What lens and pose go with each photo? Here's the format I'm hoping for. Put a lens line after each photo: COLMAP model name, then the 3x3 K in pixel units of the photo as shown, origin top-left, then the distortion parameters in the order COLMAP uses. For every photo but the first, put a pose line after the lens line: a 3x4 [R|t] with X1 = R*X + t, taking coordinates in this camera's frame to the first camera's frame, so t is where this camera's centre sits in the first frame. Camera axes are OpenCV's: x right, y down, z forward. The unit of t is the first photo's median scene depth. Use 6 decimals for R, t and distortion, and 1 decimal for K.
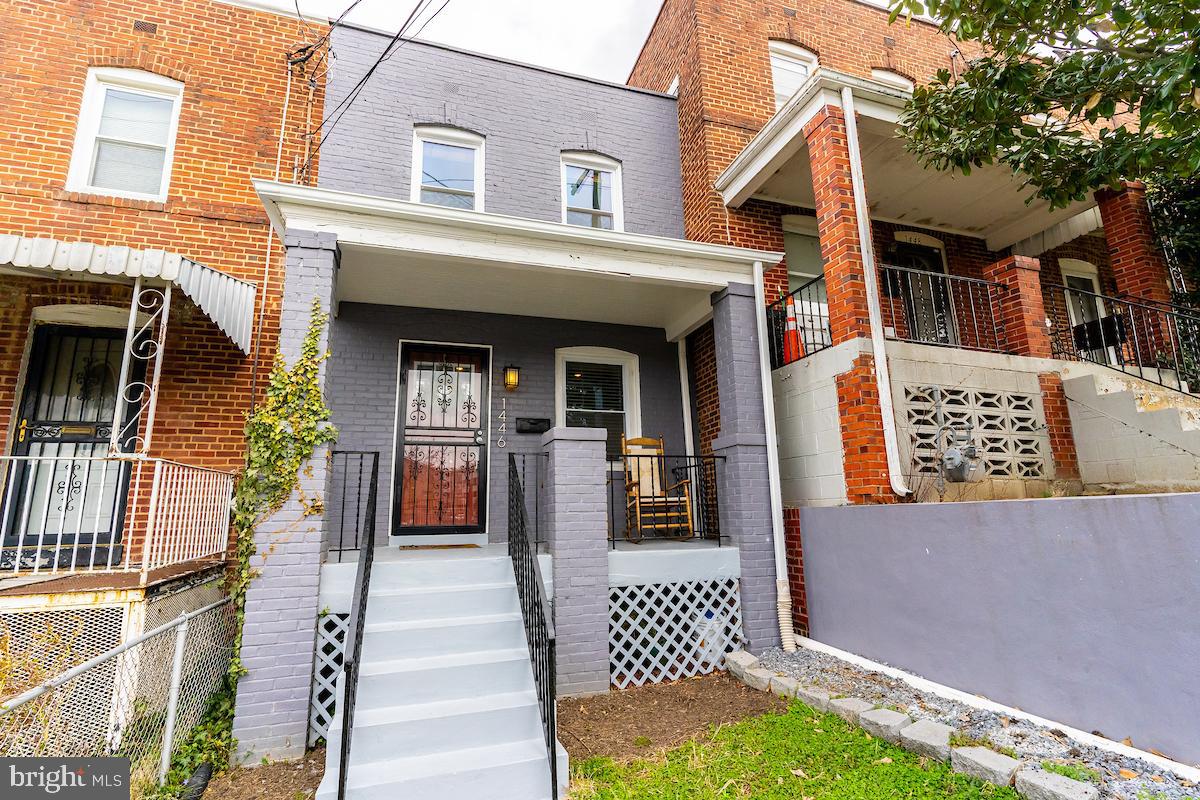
lens RADIAL K [[574.6, 0, 598.0], [0, 574.6, 401.8], [0, 0, 1]] dist [0.004260, -0.002059]
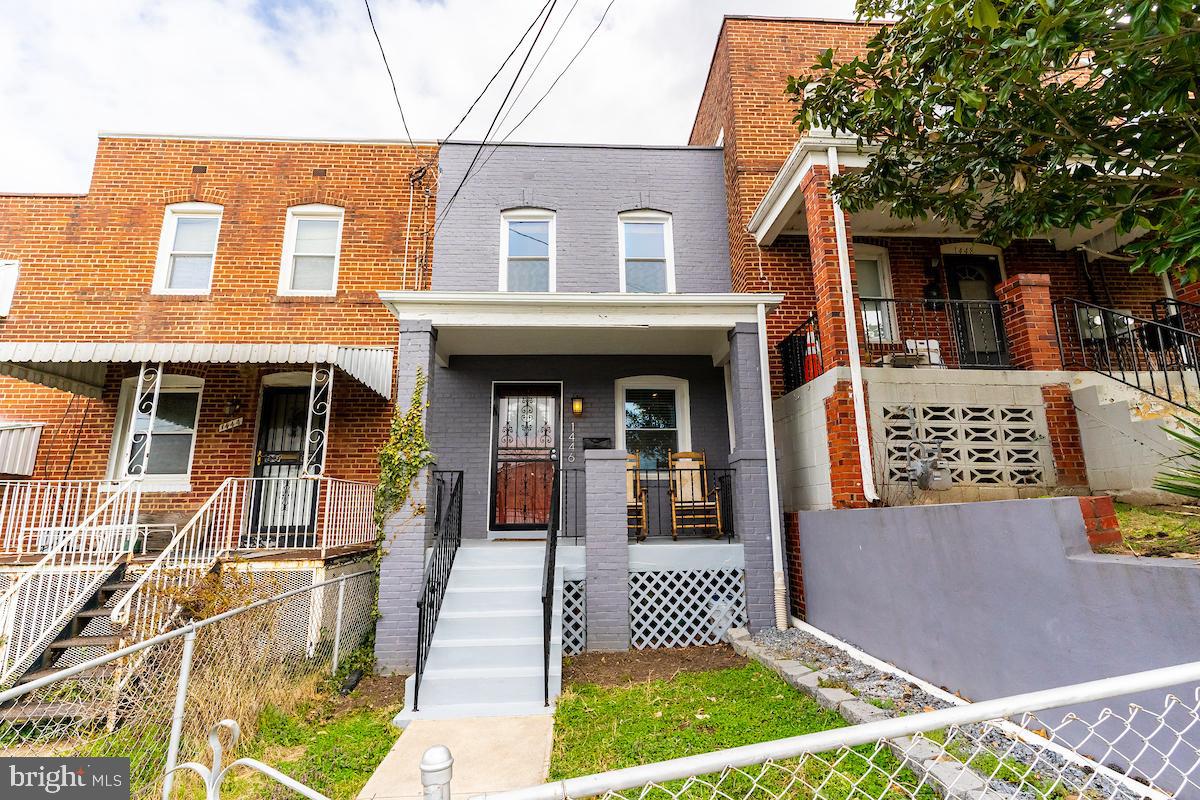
lens RADIAL K [[573.1, 0, 595.9], [0, 573.1, 402.0], [0, 0, 1]] dist [0.005363, 0.000631]
pose [[0.965888, -0.042958, -0.255372, 0.244877], [0.041861, 0.999076, -0.009733, -0.044102], [0.255554, -0.001289, 0.966794, -0.231172]]
